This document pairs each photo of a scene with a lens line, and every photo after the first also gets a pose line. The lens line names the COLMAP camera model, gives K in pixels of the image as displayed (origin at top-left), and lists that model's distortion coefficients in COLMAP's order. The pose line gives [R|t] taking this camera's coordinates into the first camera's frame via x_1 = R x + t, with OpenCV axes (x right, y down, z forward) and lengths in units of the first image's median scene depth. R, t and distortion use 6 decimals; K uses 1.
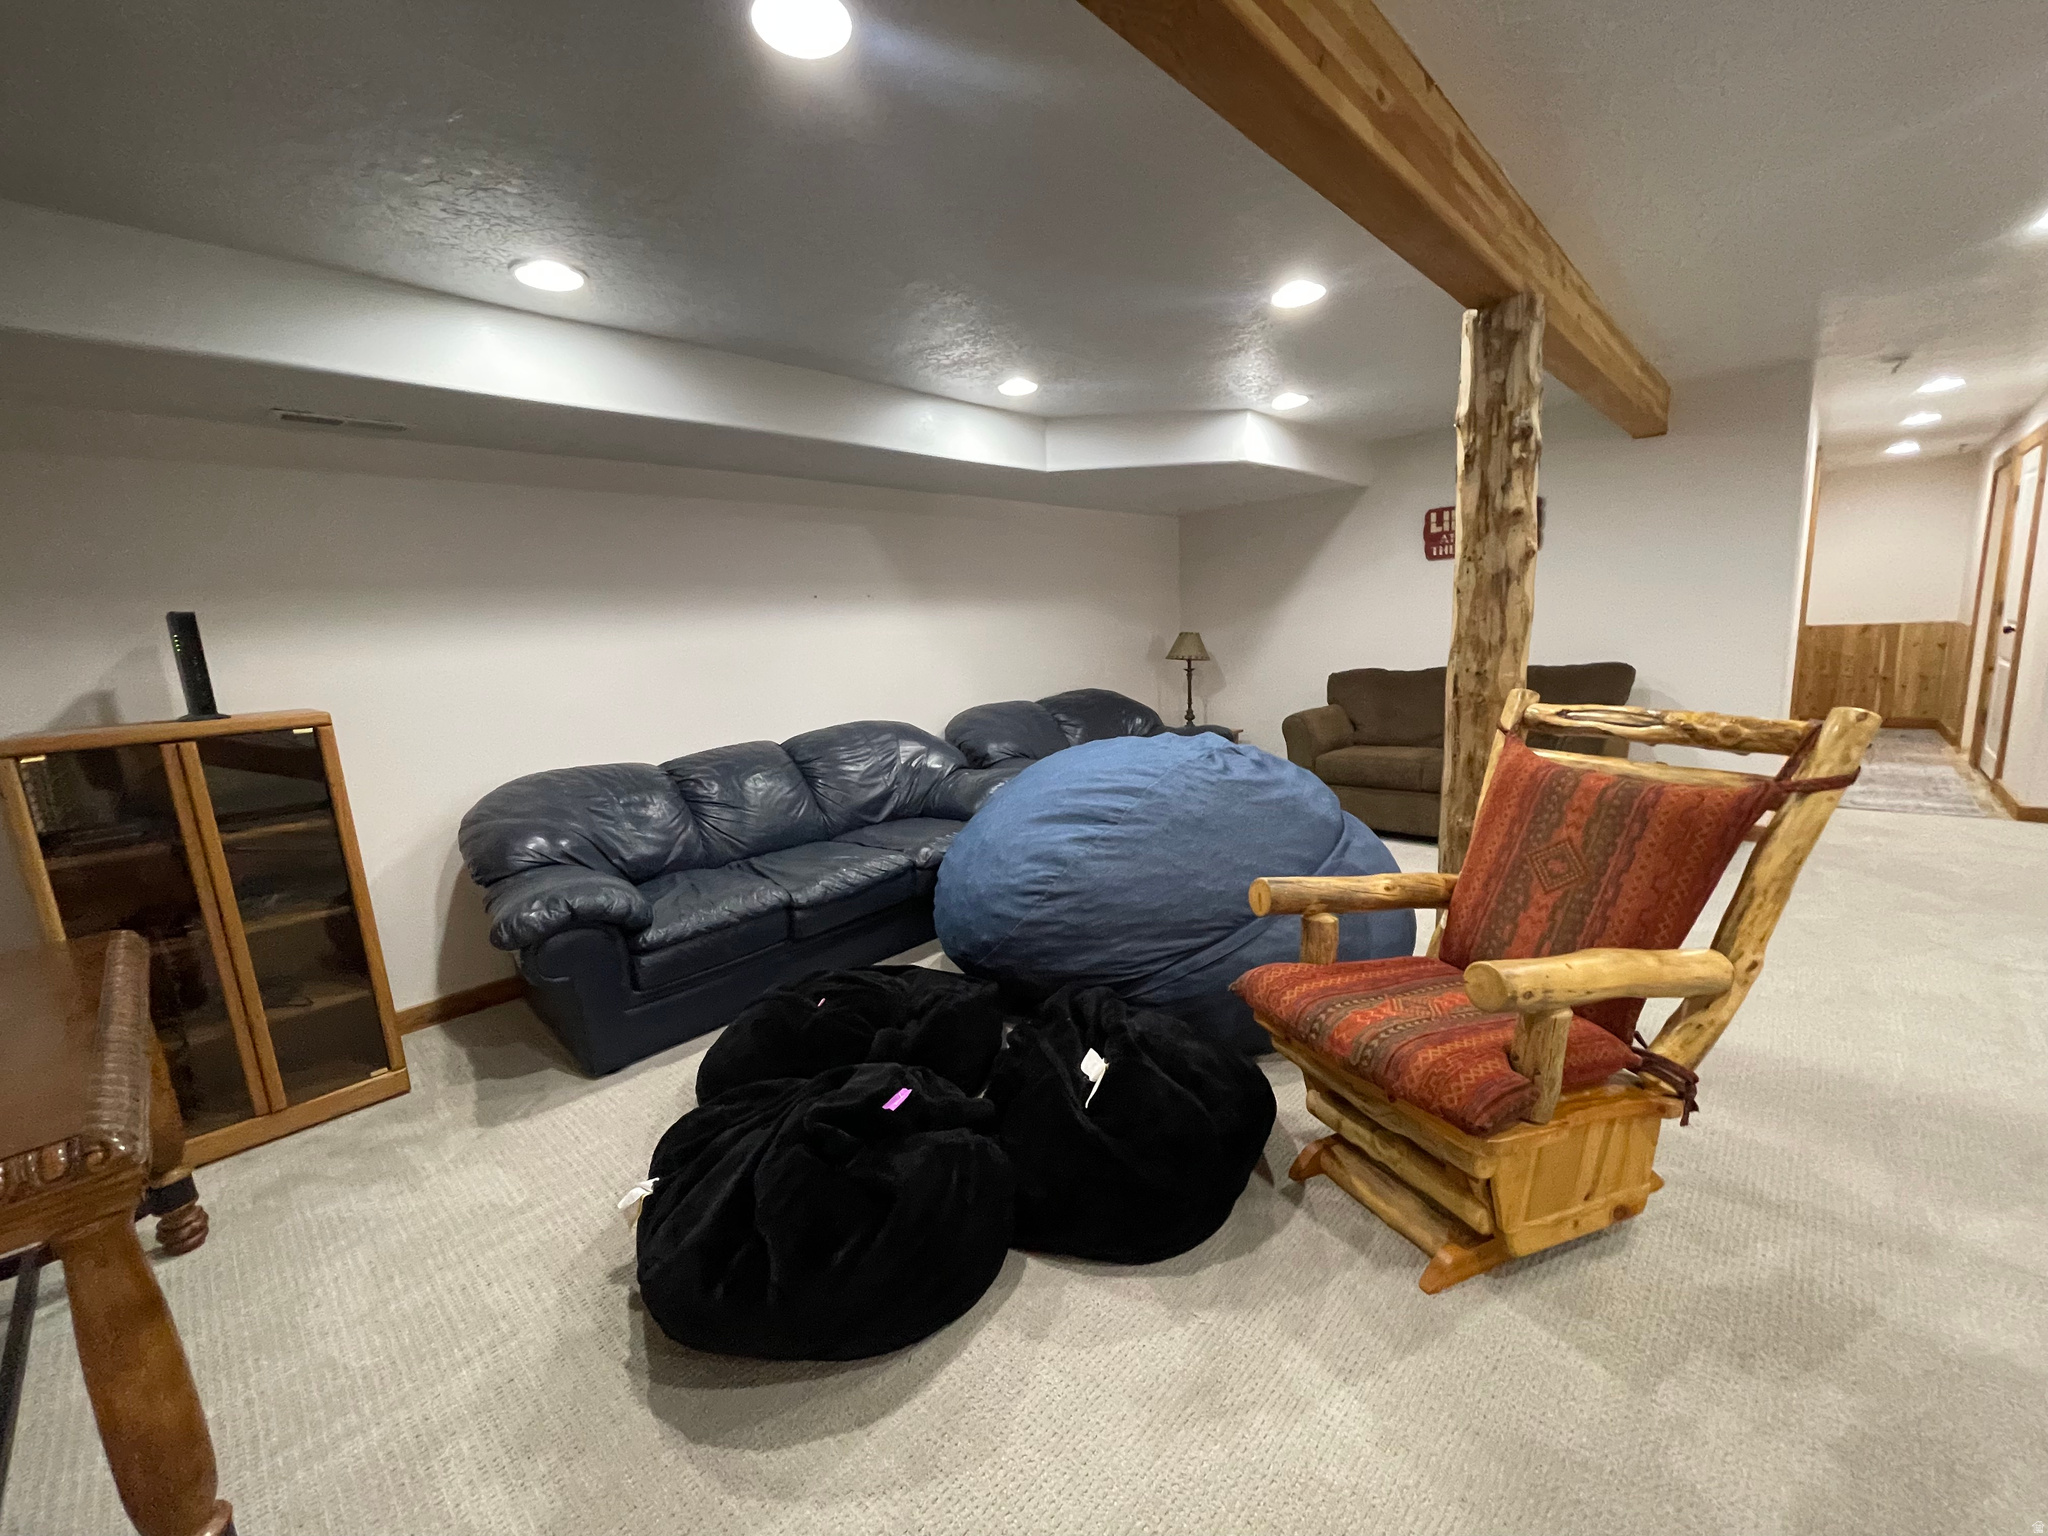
lens RADIAL K [[827.3, 0, 1018.9], [0, 827.3, 778.6], [0, 0, 1]] dist [-0.001309, 0.000931]
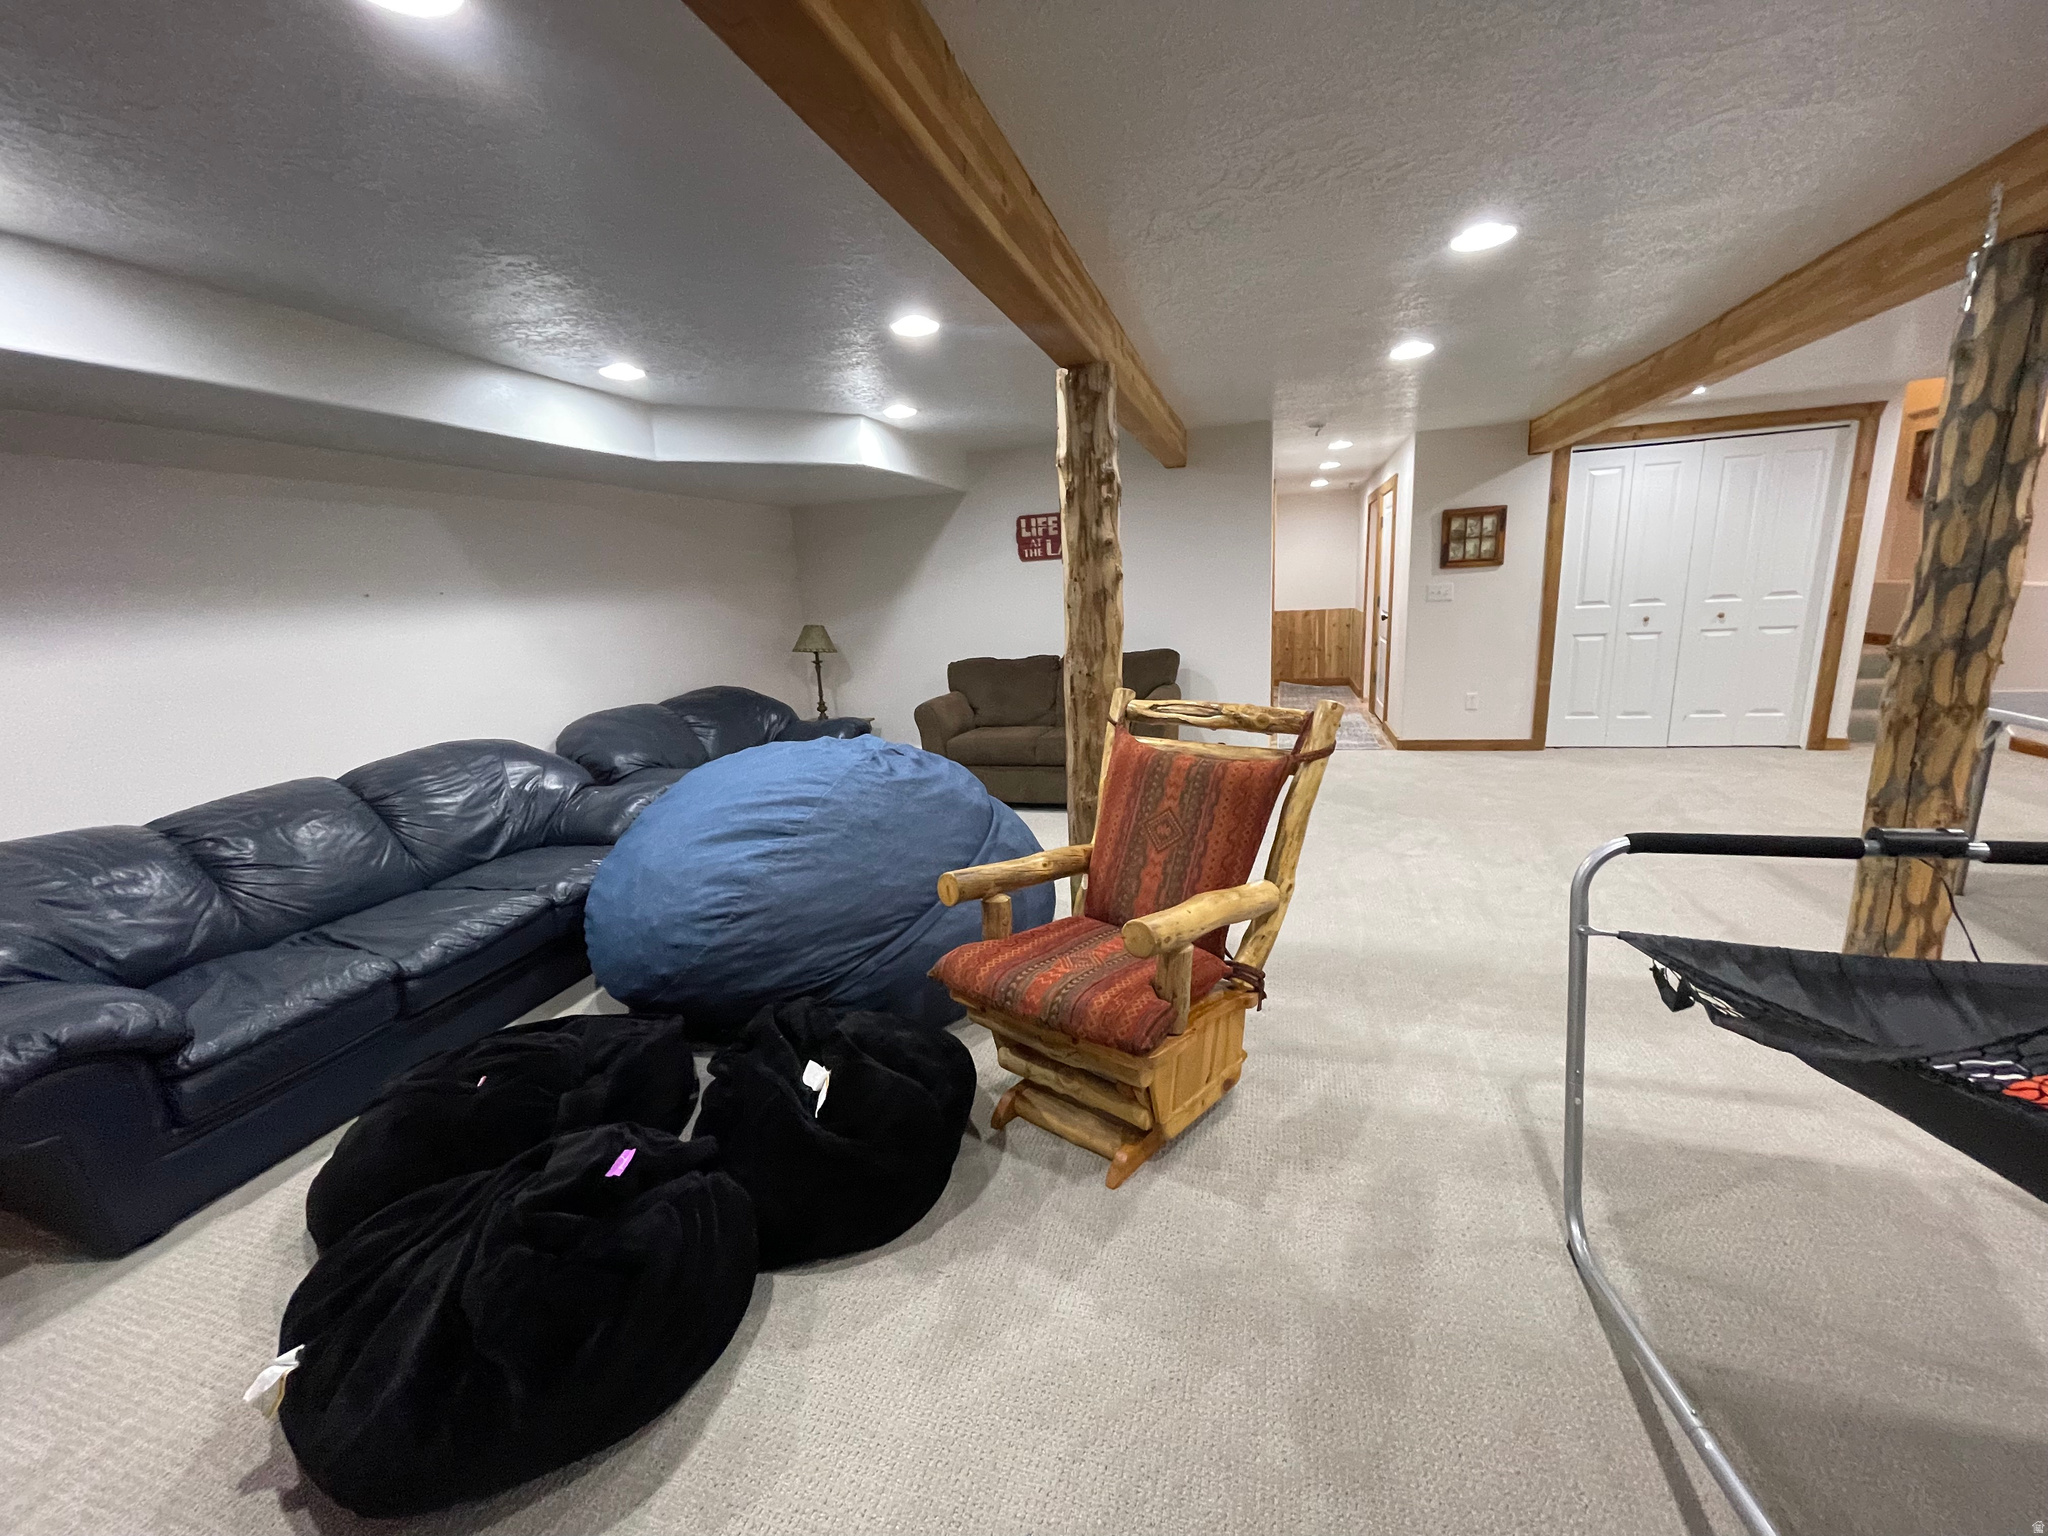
lens RADIAL K [[827.3, 0, 1018.9], [0, 827.3, 778.6], [0, 0, 1]] dist [-0.001309, 0.000931]
pose [[0.893045, -0.093801, 0.440082, -0.079181], [0.082726, 0.995586, 0.044330, -0.037854], [-0.442298, -0.003183, 0.896863, -0.033817]]
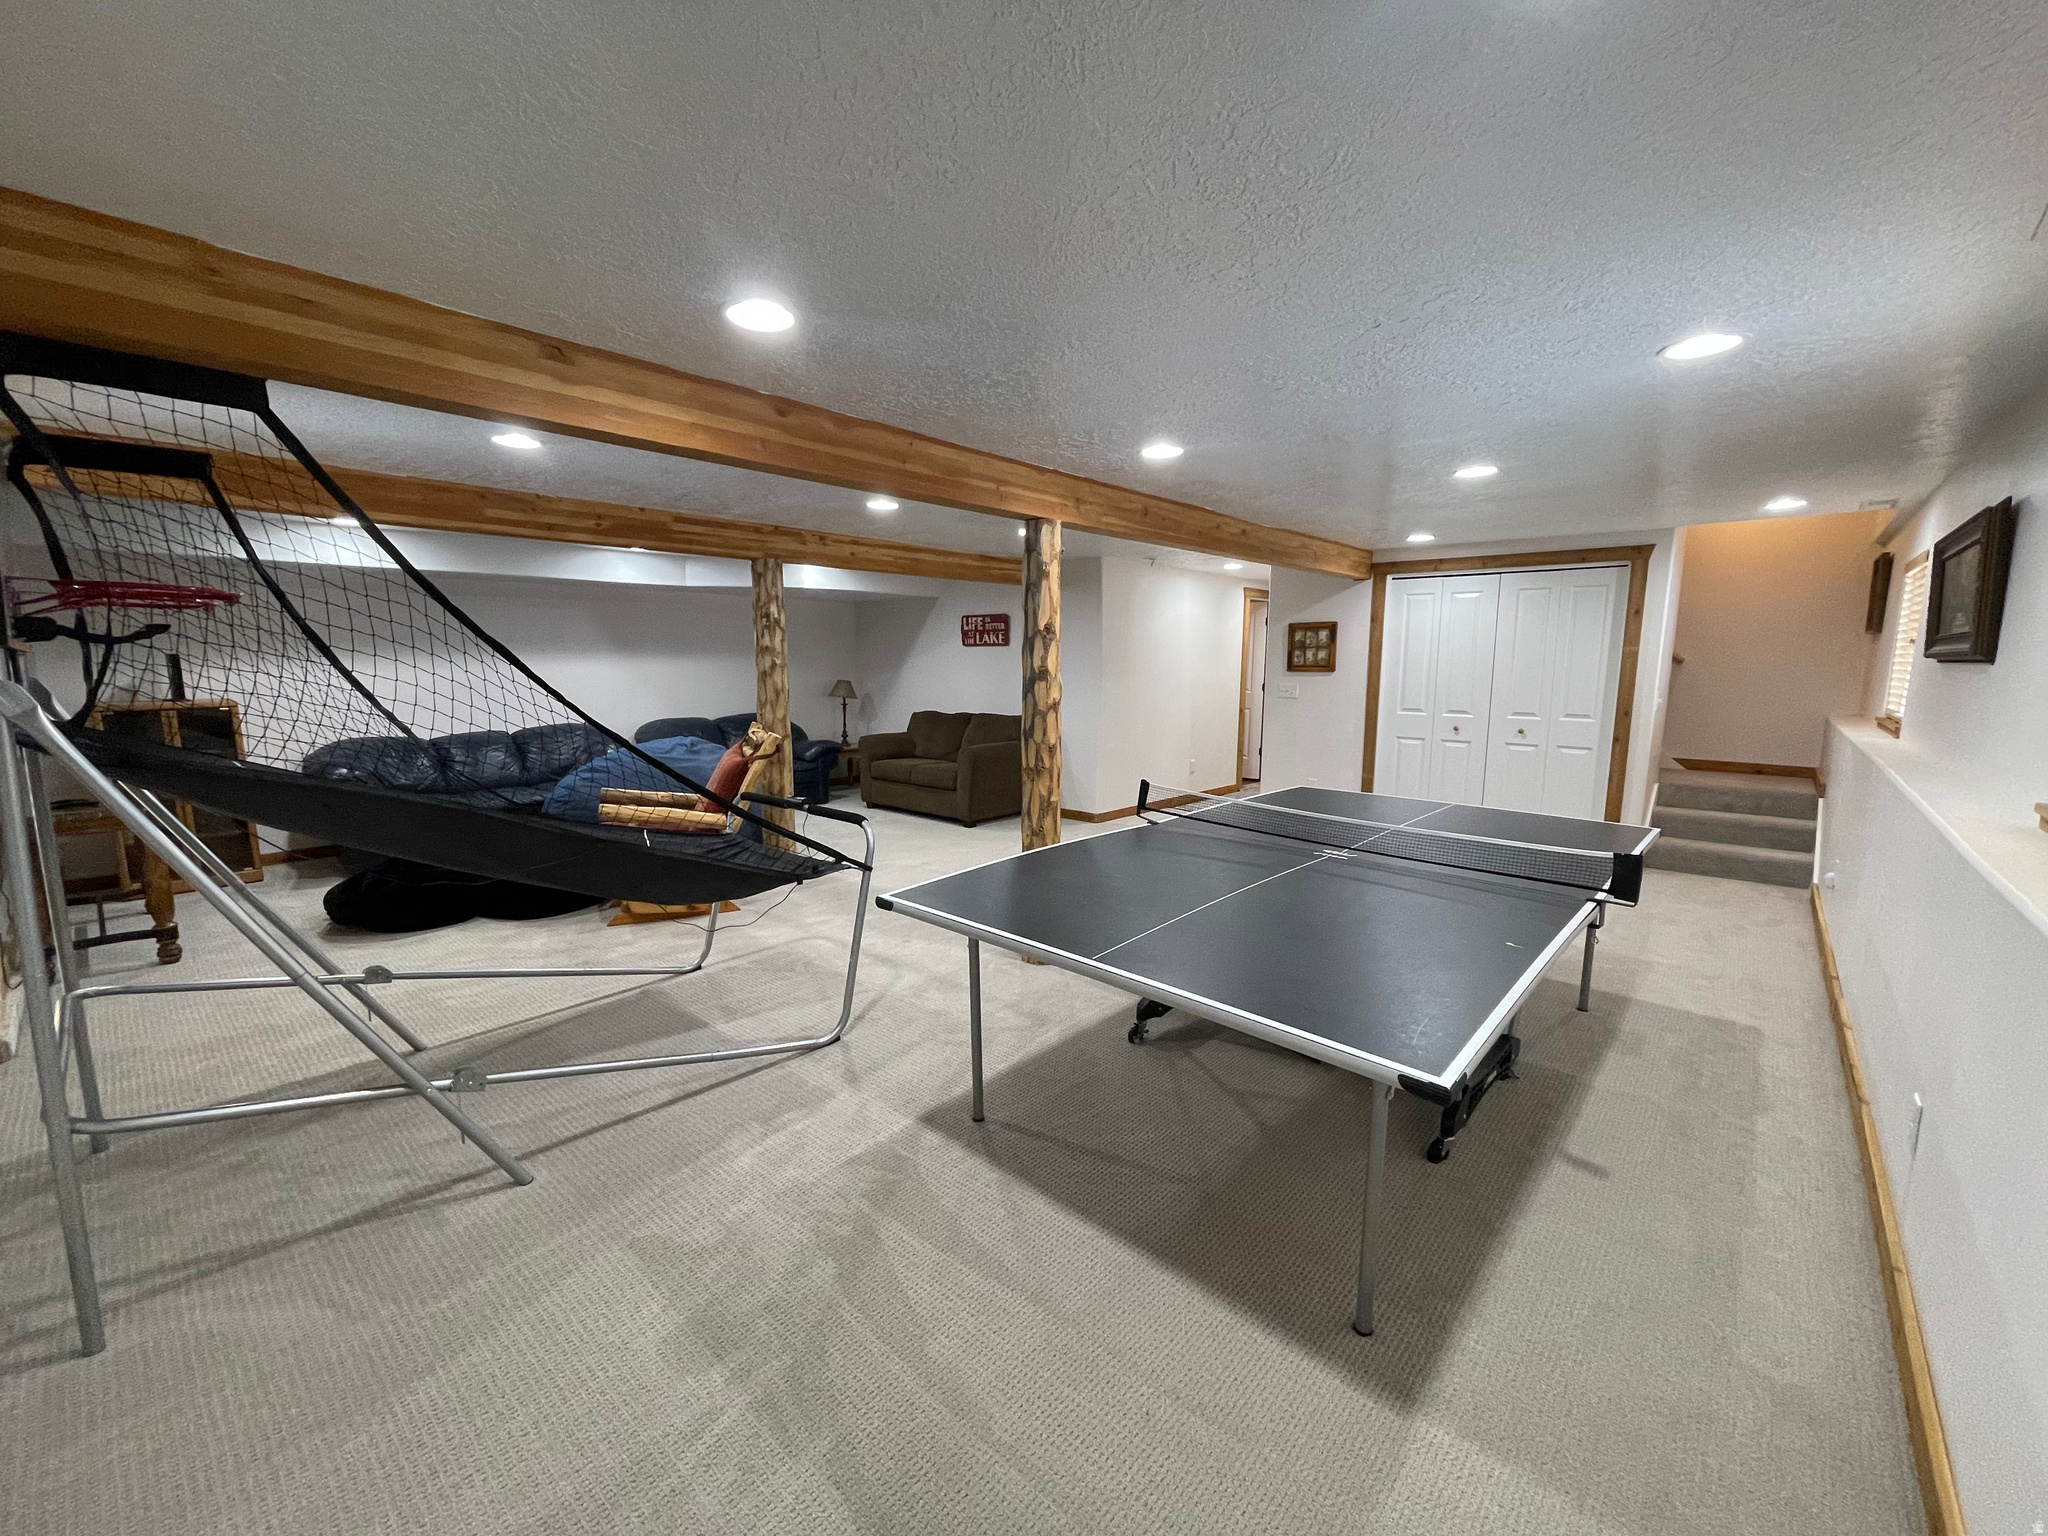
lens RADIAL K [[827.3, 0, 1018.9], [0, 827.3, 778.6], [0, 0, 1]] dist [-0.001309, 0.000931]
pose [[0.997622, 0.056901, 0.038902, 1.168027], [-0.055749, 0.997991, -0.030083, 0.075728], [-0.040536, 0.027843, 0.998790, -1.279433]]
